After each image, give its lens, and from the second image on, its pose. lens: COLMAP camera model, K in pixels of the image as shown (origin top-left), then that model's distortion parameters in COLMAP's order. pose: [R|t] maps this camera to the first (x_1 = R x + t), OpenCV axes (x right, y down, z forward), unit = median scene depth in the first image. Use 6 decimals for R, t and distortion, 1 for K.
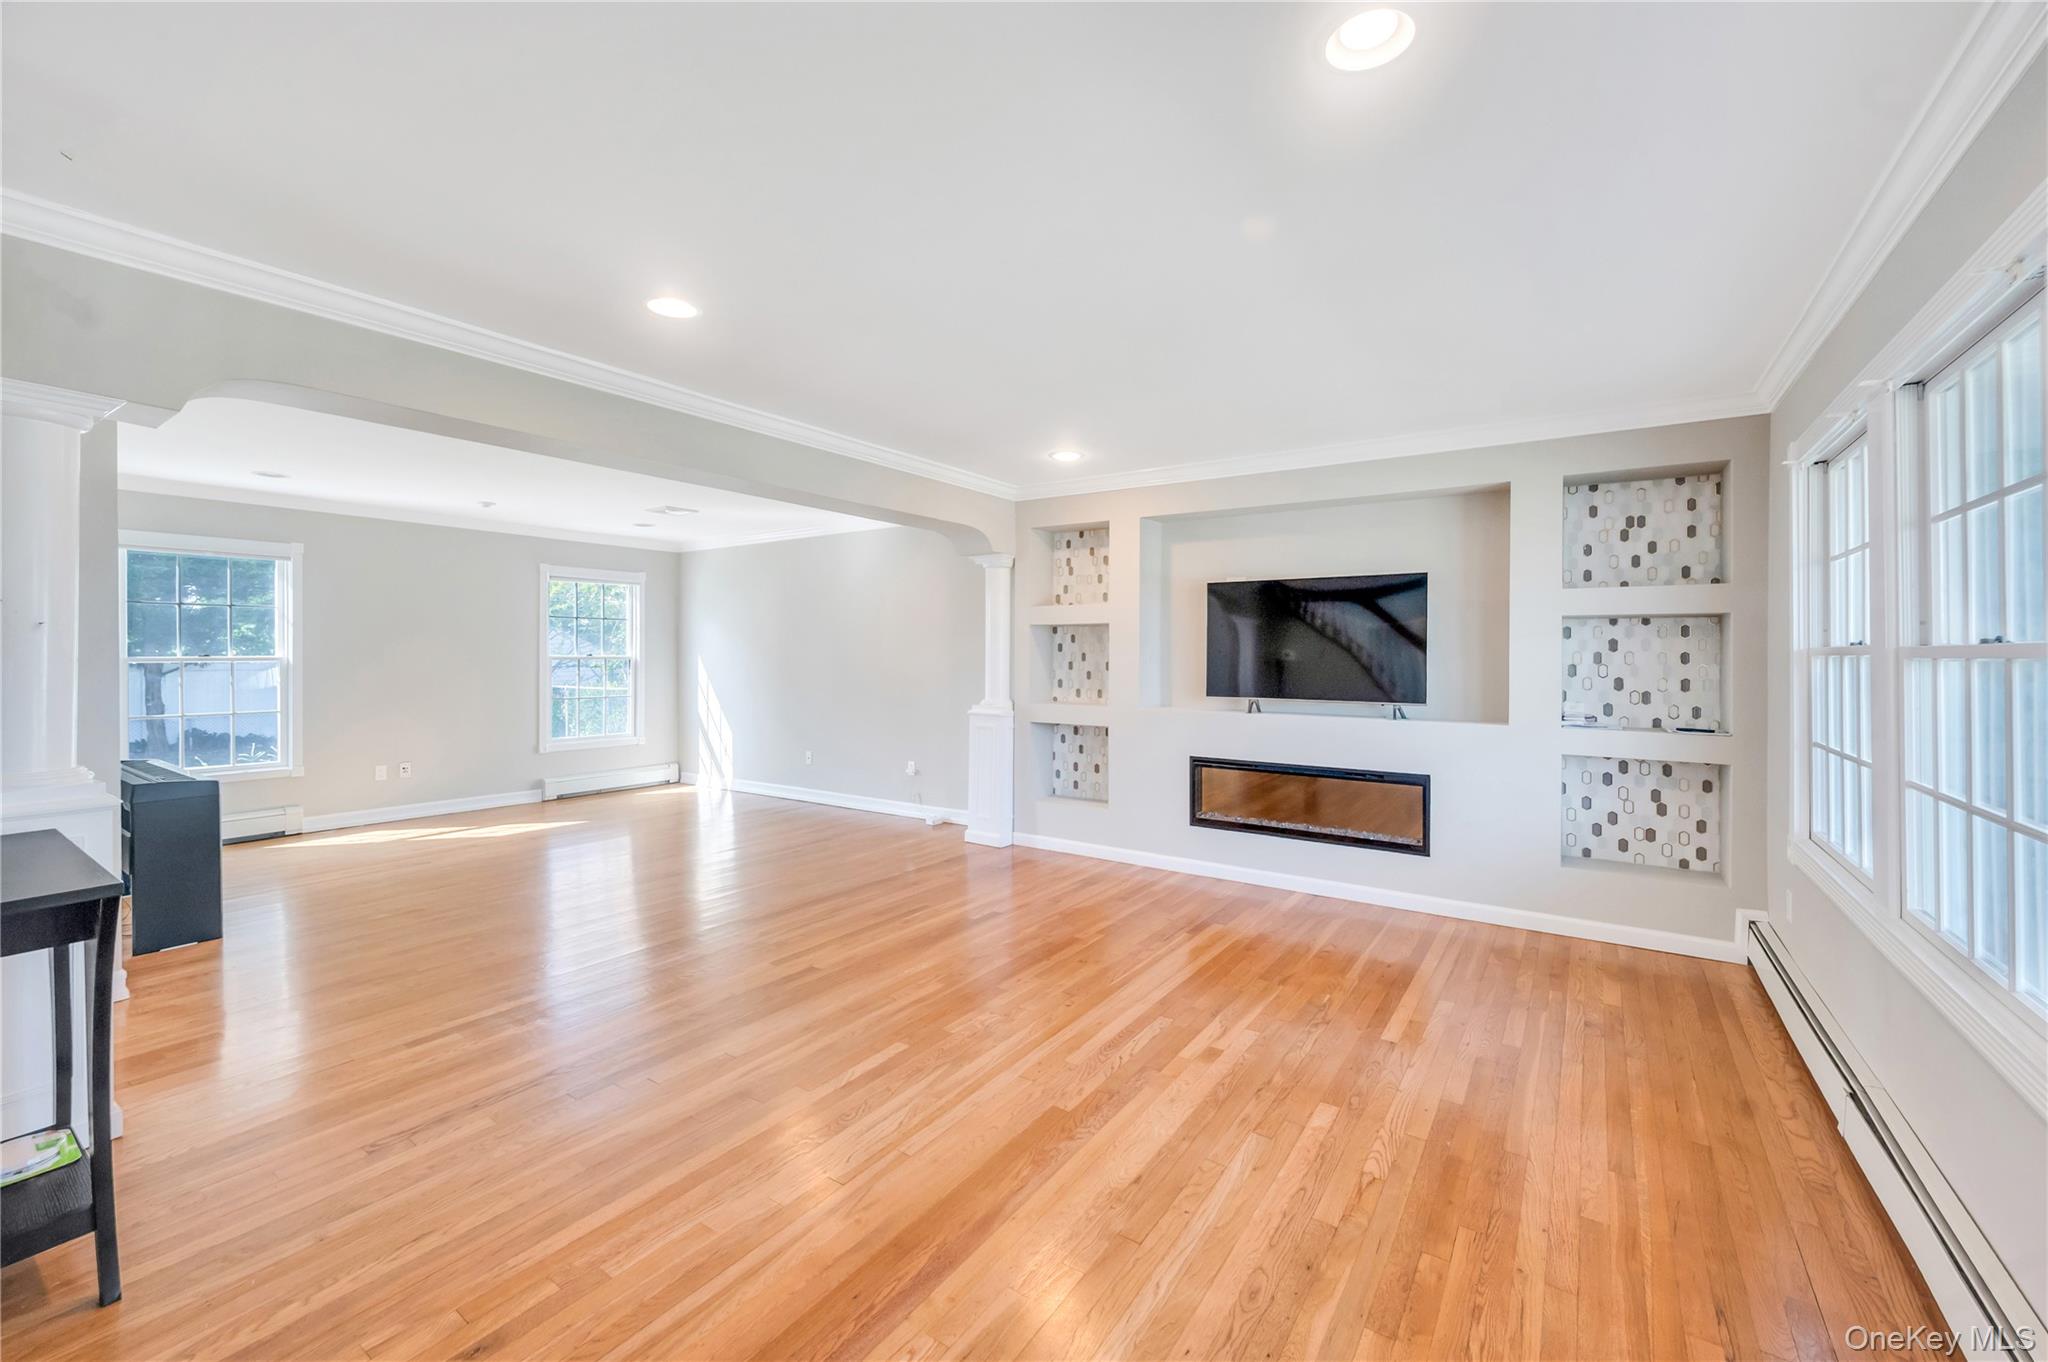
lens RADIAL K [[823.4, 0, 1032.2], [0, 823.4, 657.0], [0, 0, 1]] dist [-0.001137, -0.000194]
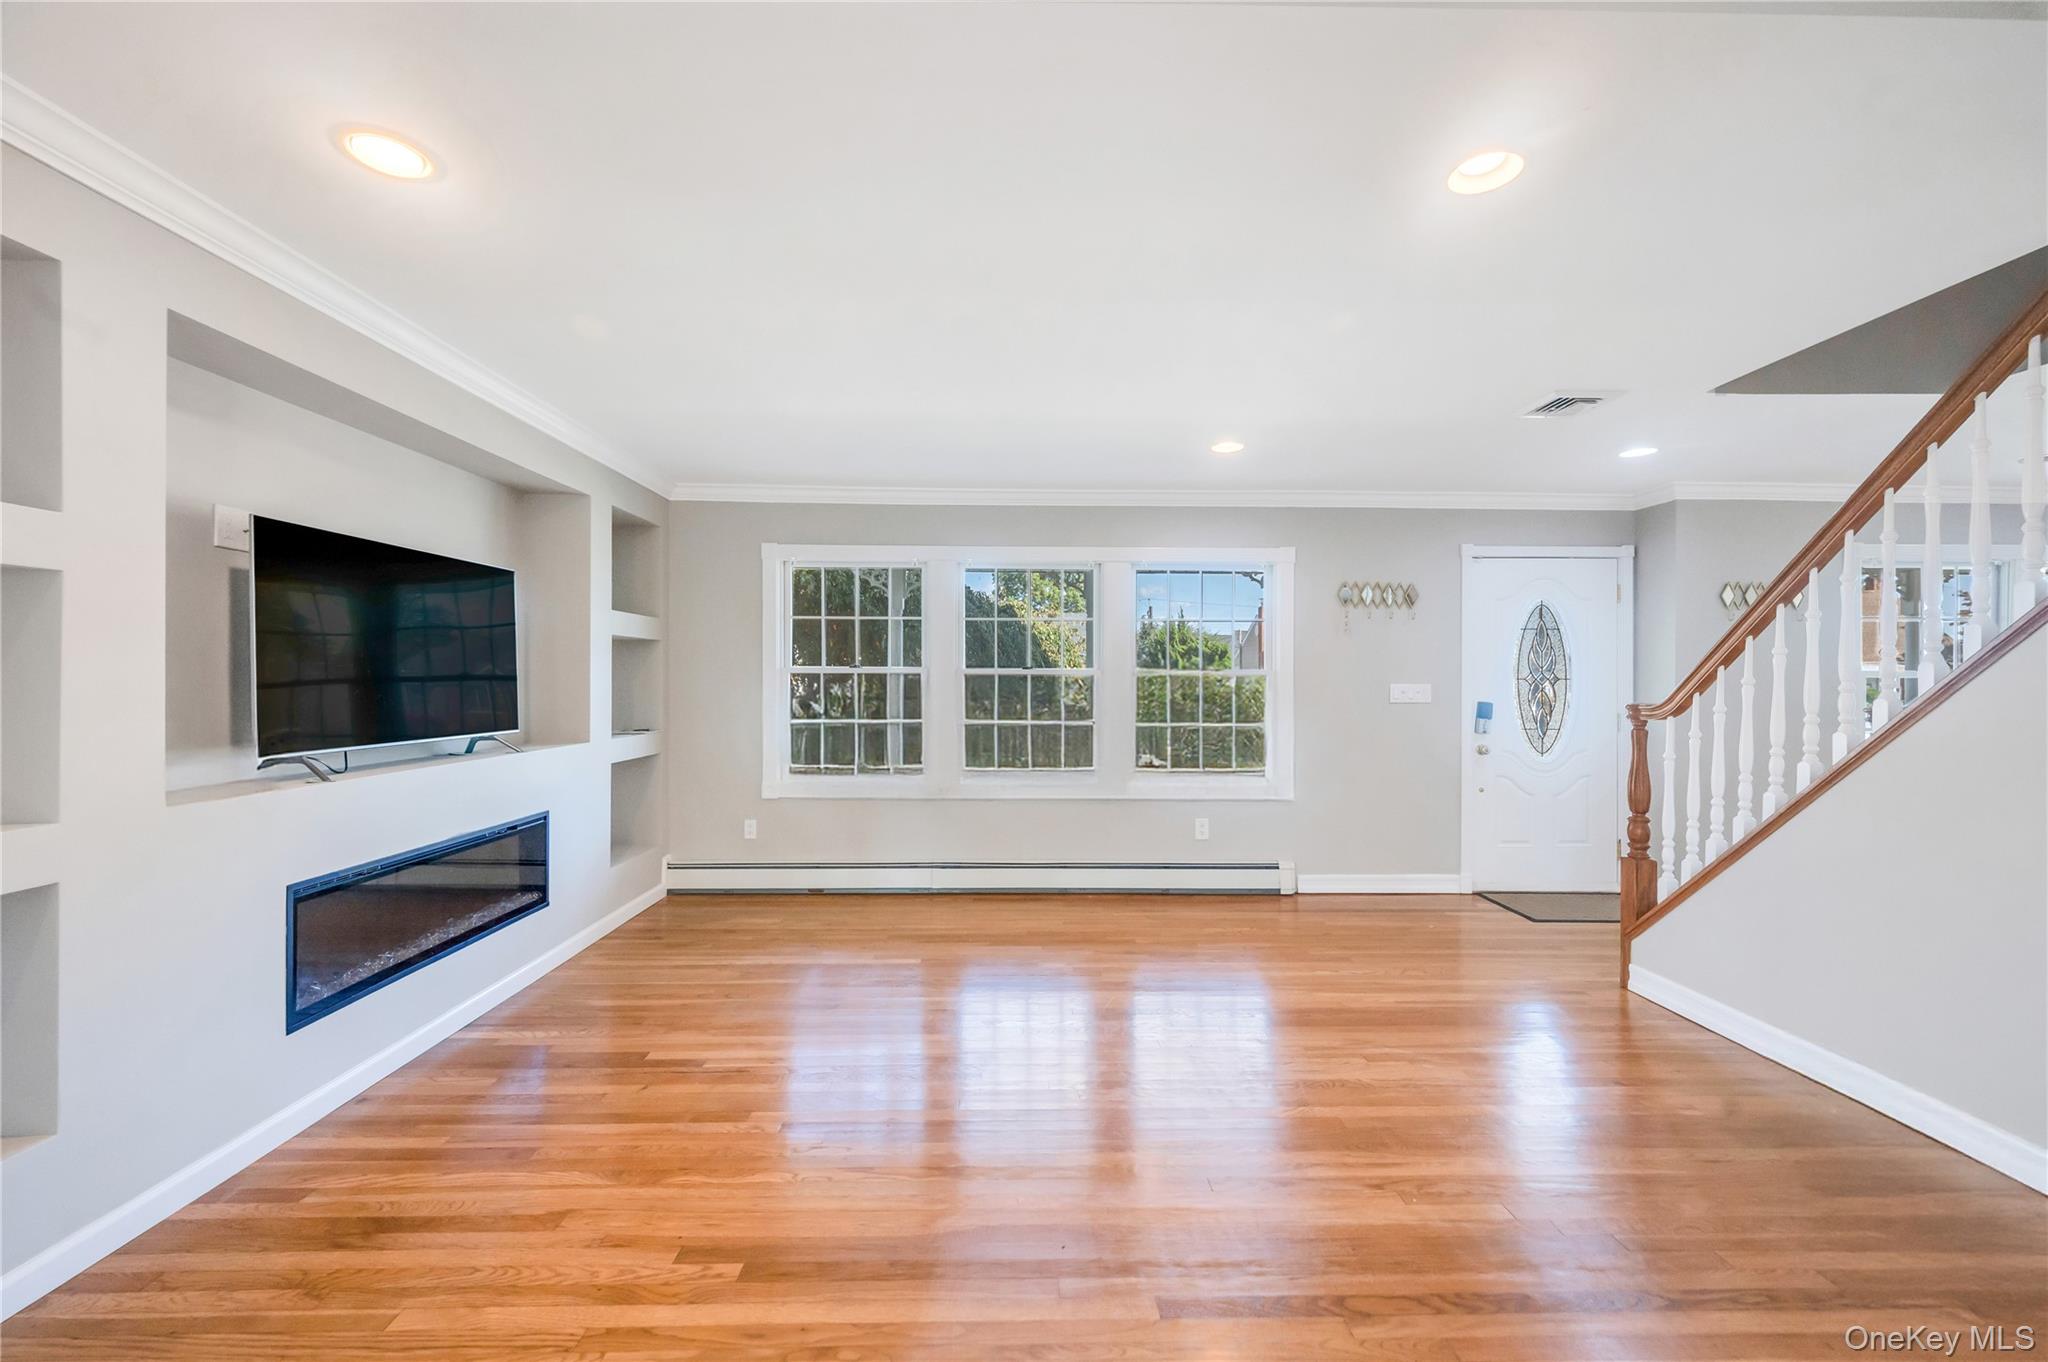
lens RADIAL K [[811.9, 0, 1017.7], [0, 811.9, 679.4], [0, 0, 1]] dist [-0.000464, 0.000100]
pose [[-0.578345, -0.004880, 0.815778, -0.353445], [-0.003326, 0.999988, 0.003624, 0.001134], [-0.815785, -0.000617, -0.578355, 0.784979]]
